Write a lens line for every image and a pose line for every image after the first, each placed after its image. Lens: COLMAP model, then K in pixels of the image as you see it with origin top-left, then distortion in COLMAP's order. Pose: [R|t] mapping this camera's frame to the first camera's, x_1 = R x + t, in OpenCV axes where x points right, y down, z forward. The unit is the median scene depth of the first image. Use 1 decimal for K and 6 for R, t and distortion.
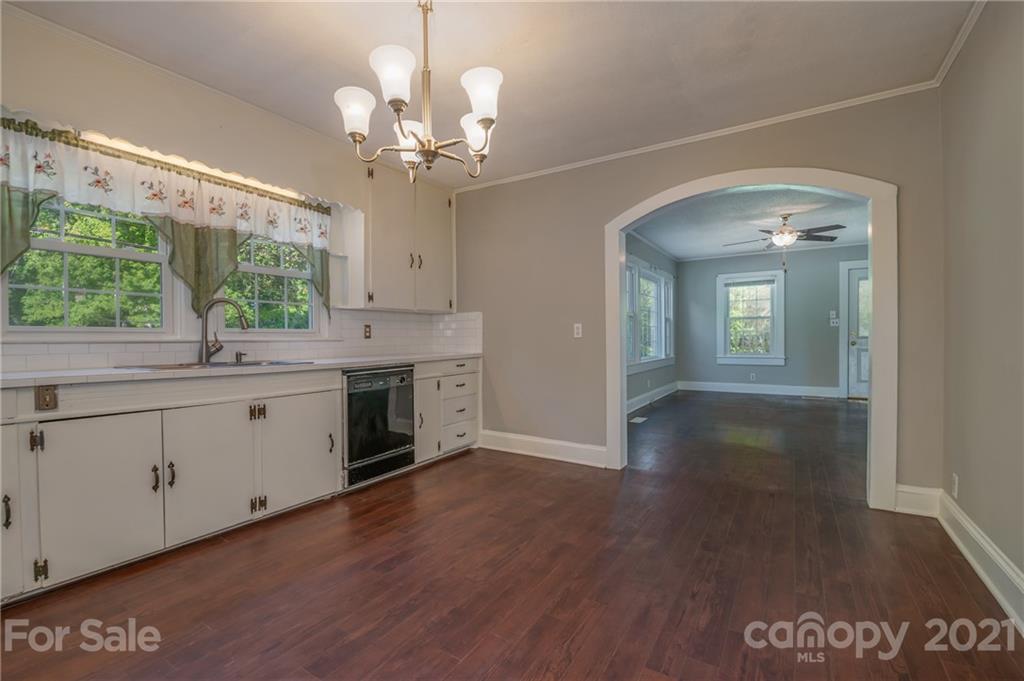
lens RADIAL K [[441.8, 0, 510.4], [0, 441.8, 347.2], [0, 0, 1]] dist [-0.010657, -0.000748]
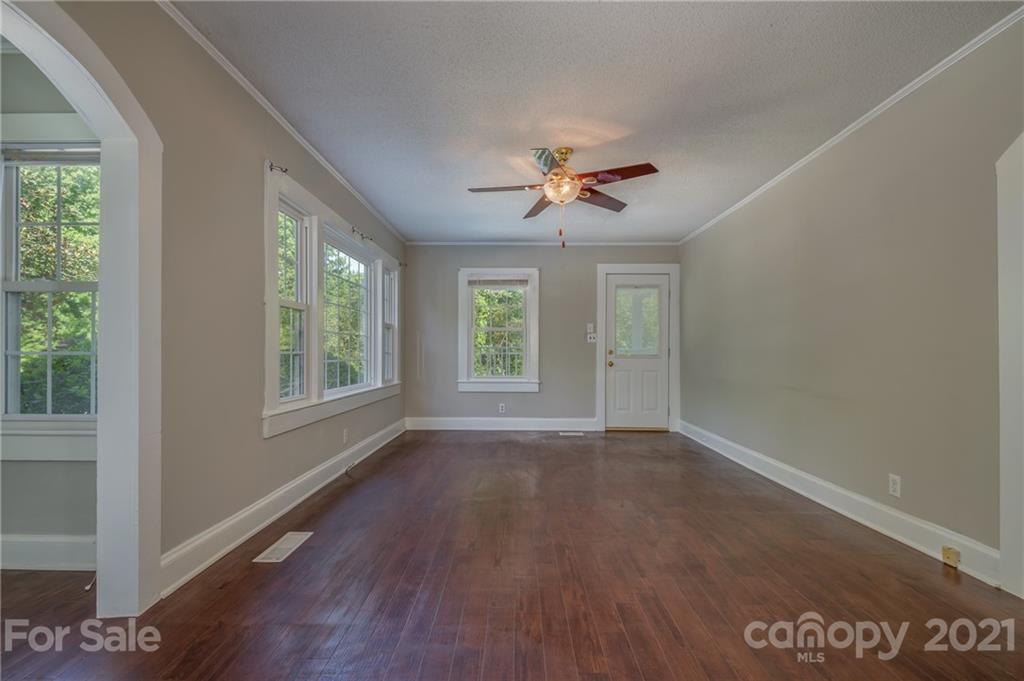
lens RADIAL K [[441.8, 0, 510.4], [0, 441.8, 347.2], [0, 0, 1]] dist [-0.010657, -0.000748]
pose [[0.852288, 0.021429, 0.522634, 0.173967], [-0.002383, 0.999309, -0.037088, -0.008470], [-0.523067, 0.030364, 0.851750, 0.361835]]
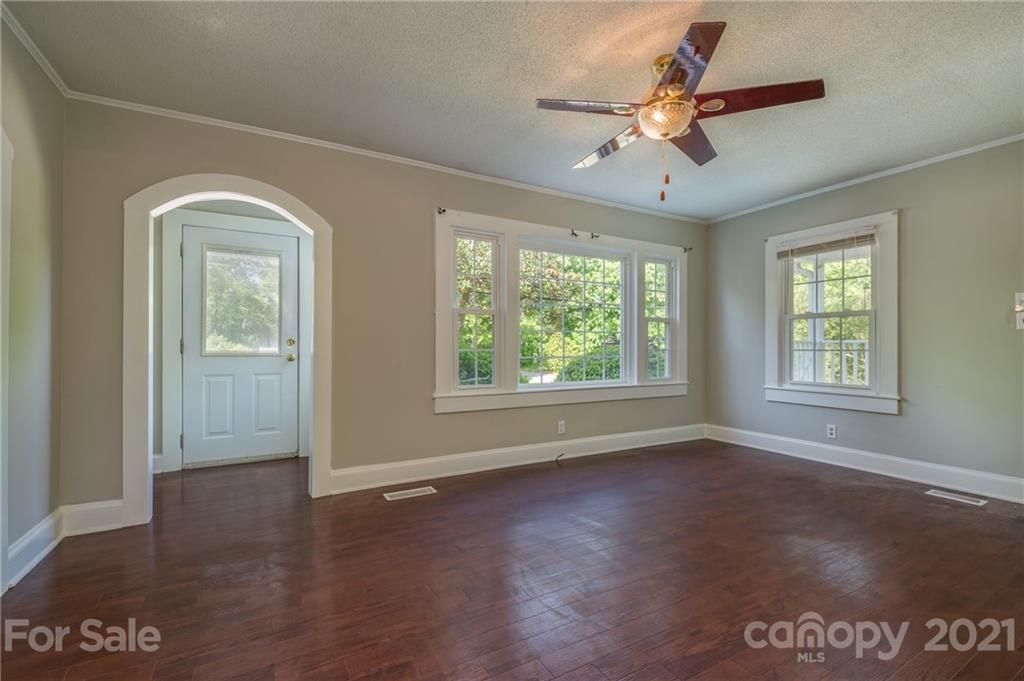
lens RADIAL K [[441.8, 0, 510.4], [0, 441.8, 347.2], [0, 0, 1]] dist [-0.010657, -0.000748]
pose [[0.872705, 0.011624, -0.488109, 0.482178], [-0.020258, 0.999718, -0.012412, -0.016038], [0.487827, 0.020720, 0.872694, 0.389209]]
